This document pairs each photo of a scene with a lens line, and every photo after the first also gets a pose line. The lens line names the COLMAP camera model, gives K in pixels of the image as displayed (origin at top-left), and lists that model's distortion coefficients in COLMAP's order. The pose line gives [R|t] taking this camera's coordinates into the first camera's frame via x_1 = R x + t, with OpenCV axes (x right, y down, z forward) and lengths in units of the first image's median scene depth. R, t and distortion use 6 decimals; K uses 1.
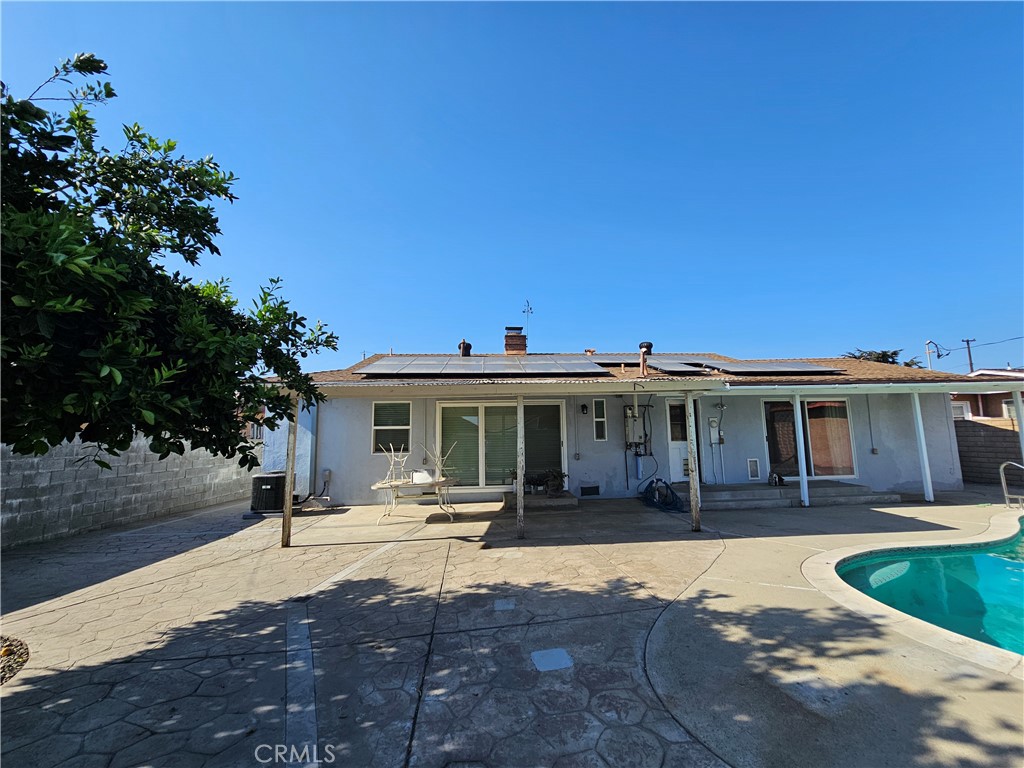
lens RADIAL K [[417.6, 0, 514.9], [0, 417.6, 383.2], [0, 0, 1]] dist [-0.002791, 0.001294]
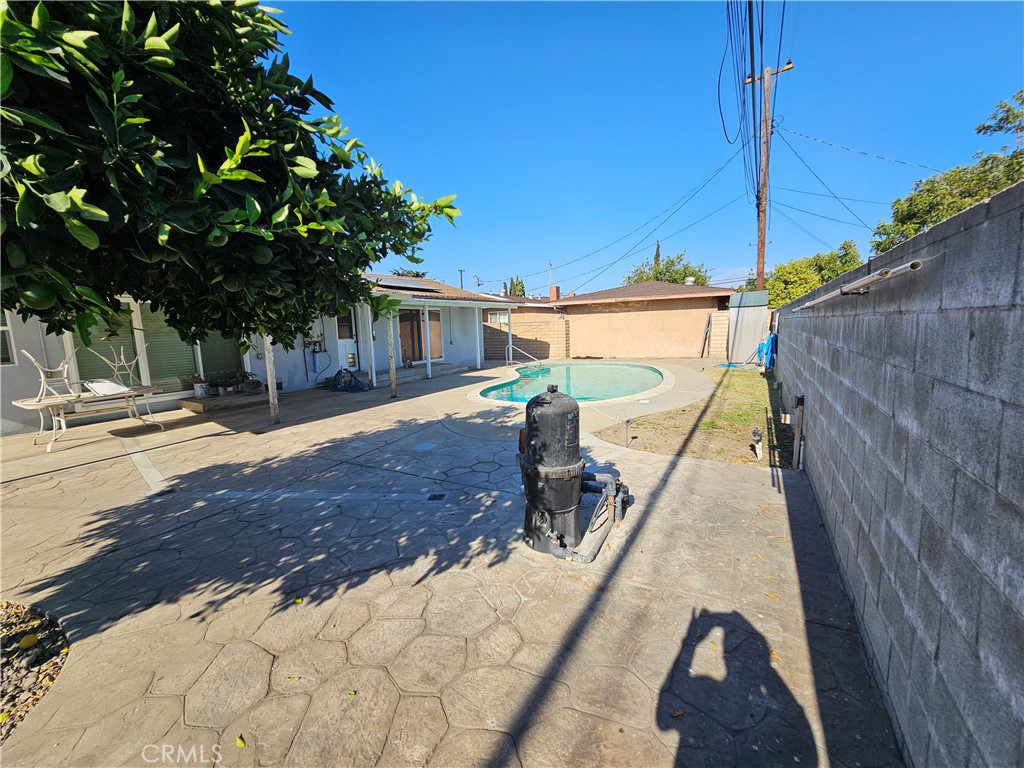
lens RADIAL K [[417.6, 0, 514.3], [0, 417.6, 383.9], [0, 0, 1]] dist [-0.002791, 0.001294]
pose [[0.556707, -0.111810, 0.823150, -0.407925], [-0.079675, 0.979146, 0.186884, -0.001223], [-0.826879, -0.169624, 0.536189, -0.101260]]
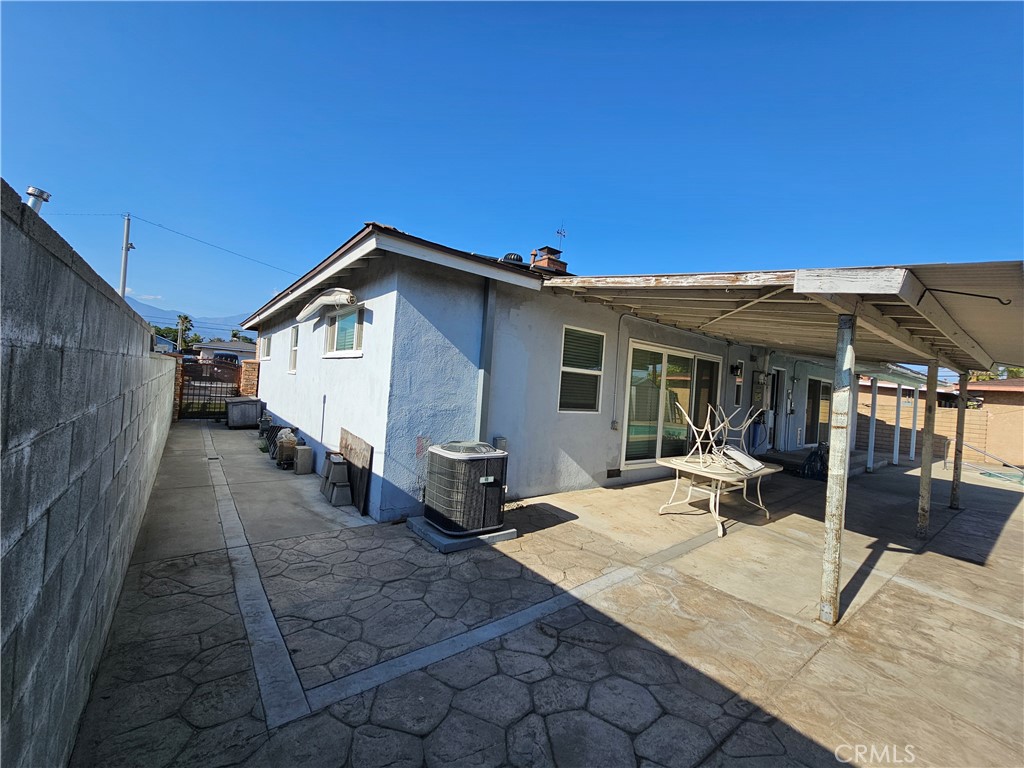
lens RADIAL K [[417.6, 0, 515.2], [0, 417.6, 382.2], [0, 0, 1]] dist [-0.002791, 0.001294]
pose [[0.826954, 0.080647, 0.556455, -0.808762], [-0.153476, 0.984455, 0.085406, 0.094611], [-0.540917, -0.156030, 0.826476, 0.596101]]
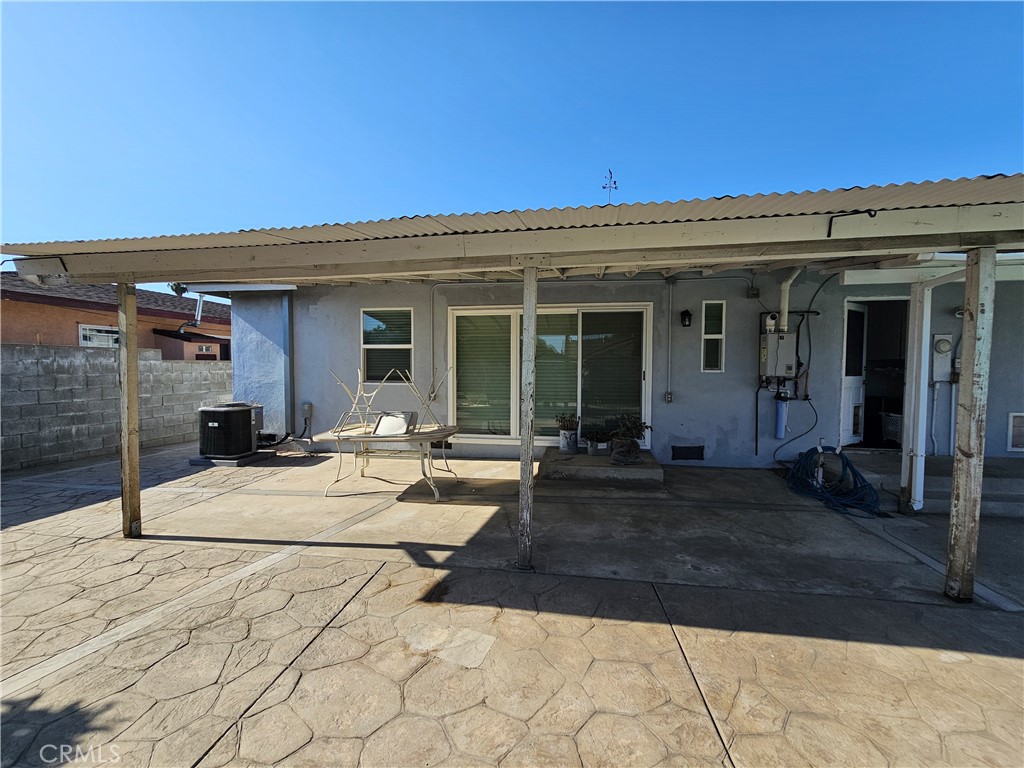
lens RADIAL K [[417.6, 0, 515.2], [0, 417.6, 384.3], [0, 0, 1]] dist [-0.002791, 0.001294]
pose [[0.973452, 0.029513, -0.226981, 0.078327], [0.009856, 0.985328, 0.170384, 0.058403], [0.228680, -0.168098, 0.958879, 0.419011]]
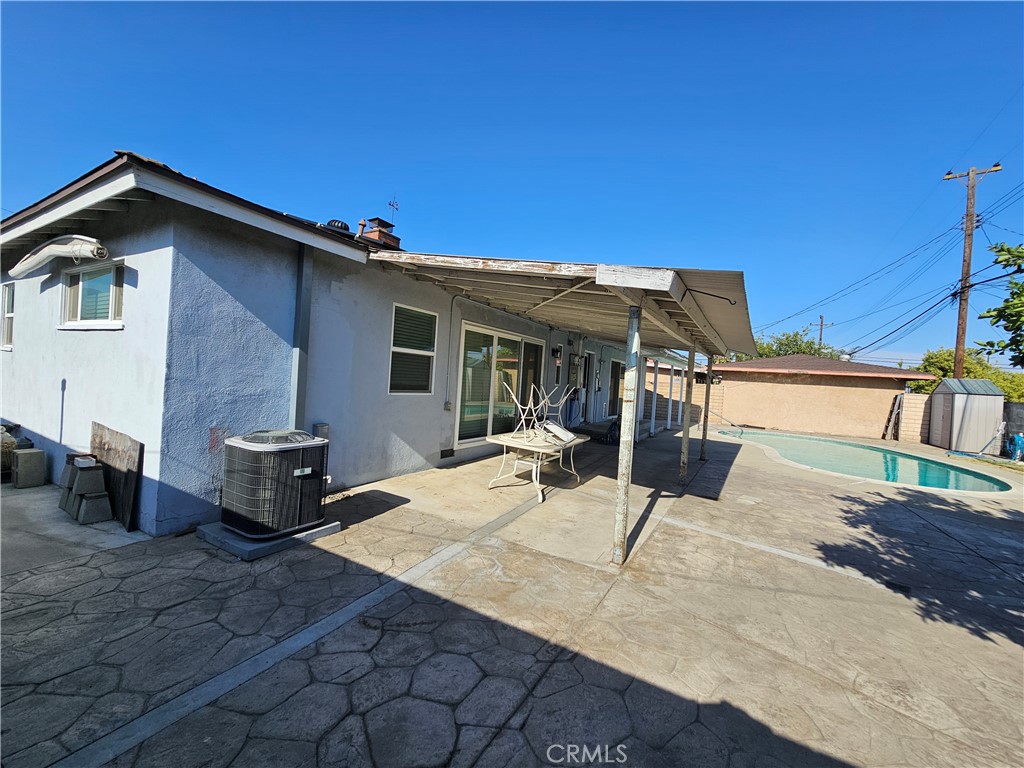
lens RADIAL K [[417.6, 0, 515.1], [0, 417.6, 382.4], [0, 0, 1]] dist [-0.002791, 0.001294]
pose [[0.559408, 0.045693, 0.827632, -0.797118], [-0.176918, 0.982053, 0.065363, 0.094362], [-0.809792, -0.182988, 0.557452, 0.594764]]
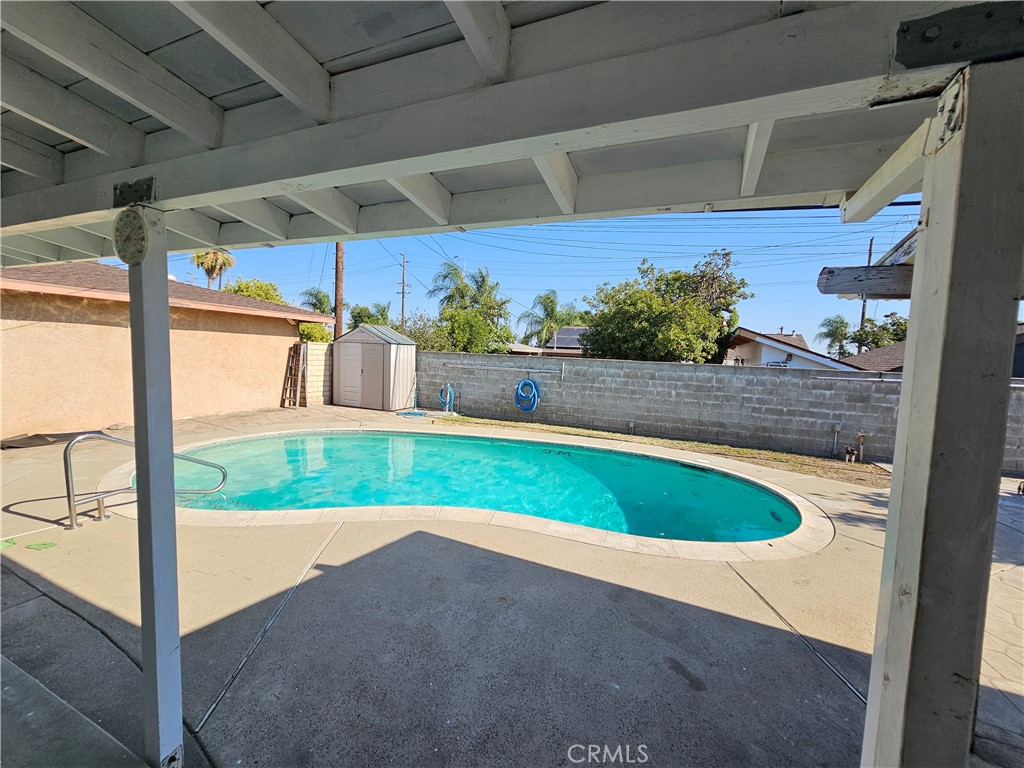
lens RADIAL K [[417.6, 0, 511.9], [0, 417.6, 382.2], [0, 0, 1]] dist [-0.002791, 0.001294]
pose [[-0.890279, -0.053564, 0.452254, 0.474637], [-0.085073, 0.995139, -0.049607, 0.098674], [-0.447398, -0.082639, -0.890509, 1.112892]]
